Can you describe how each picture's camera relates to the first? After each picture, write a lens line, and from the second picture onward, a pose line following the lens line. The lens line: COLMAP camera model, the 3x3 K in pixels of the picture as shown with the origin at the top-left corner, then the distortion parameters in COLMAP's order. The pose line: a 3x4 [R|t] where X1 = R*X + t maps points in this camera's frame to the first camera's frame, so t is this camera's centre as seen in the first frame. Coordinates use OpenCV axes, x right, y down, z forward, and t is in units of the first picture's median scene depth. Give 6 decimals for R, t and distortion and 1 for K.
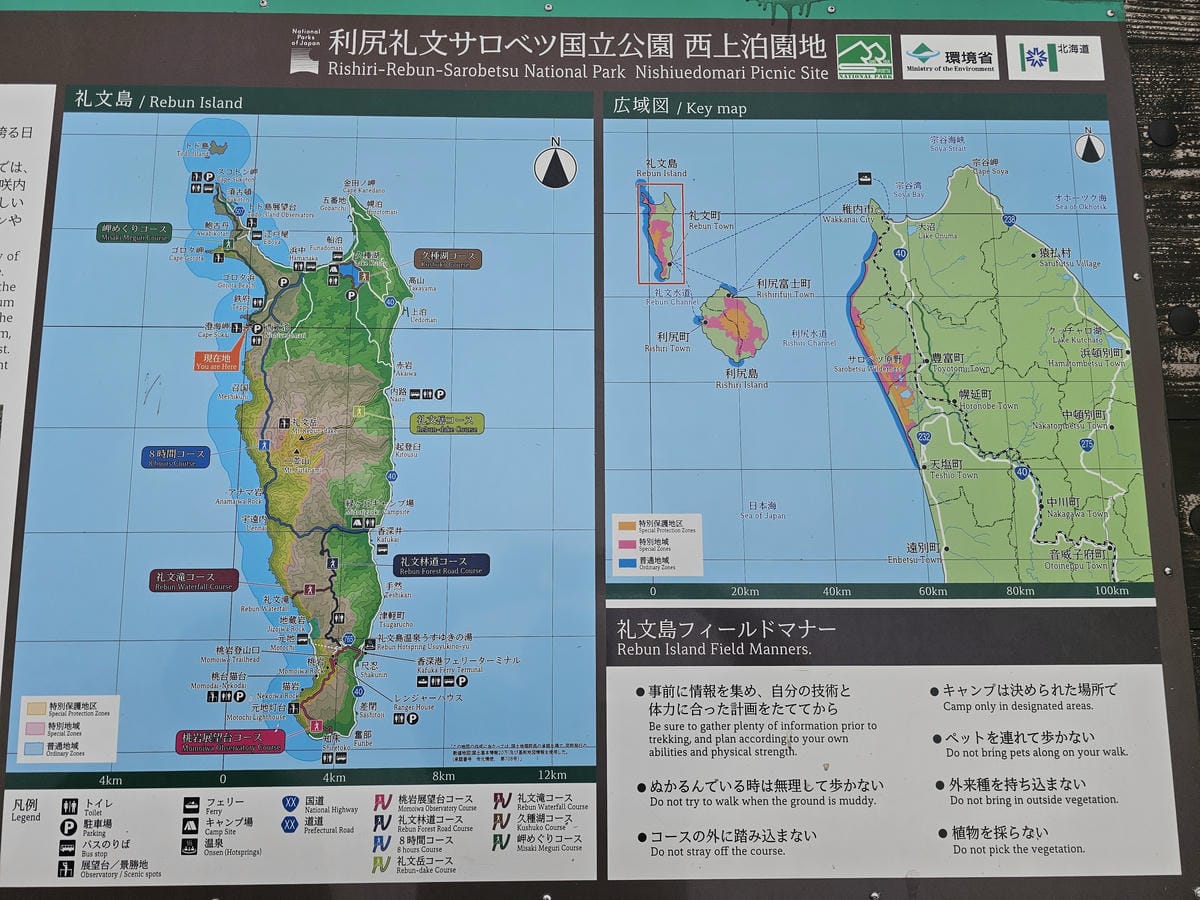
lens RADIAL K [[793.0, 0, 594.5], [0, 793.0, 446.8], [0, 0, 1]] dist [0.035497, -0.030245]
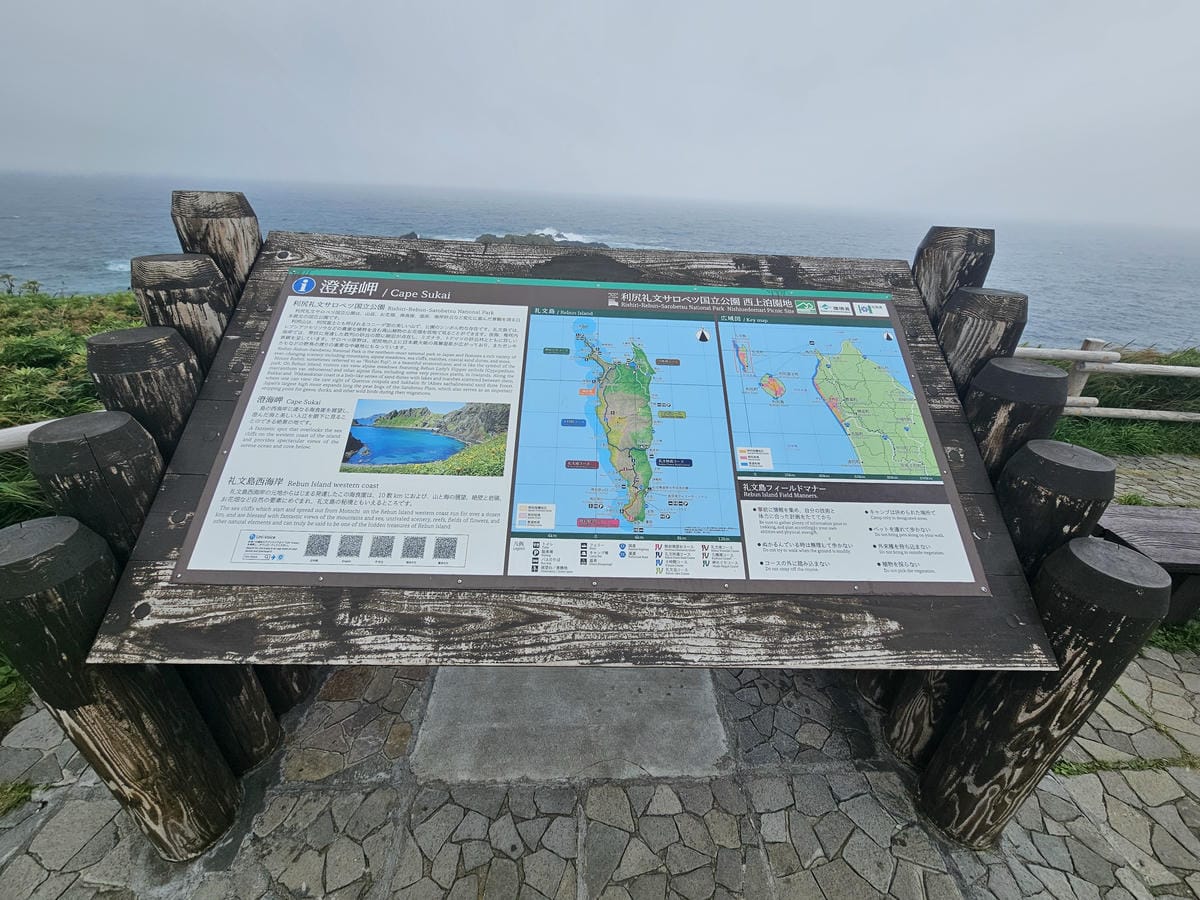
lens RADIAL K [[485.2, 0, 601.9], [0, 485.2, 449.6], [0, 0, 1]] dist [-0.008769, 0.000317]
pose [[0.999637, 0.019651, 0.018406, -0.458890], [-0.012978, 0.950625, -0.310070, 0.604389], [-0.023590, 0.309719, 0.950536, -0.525495]]
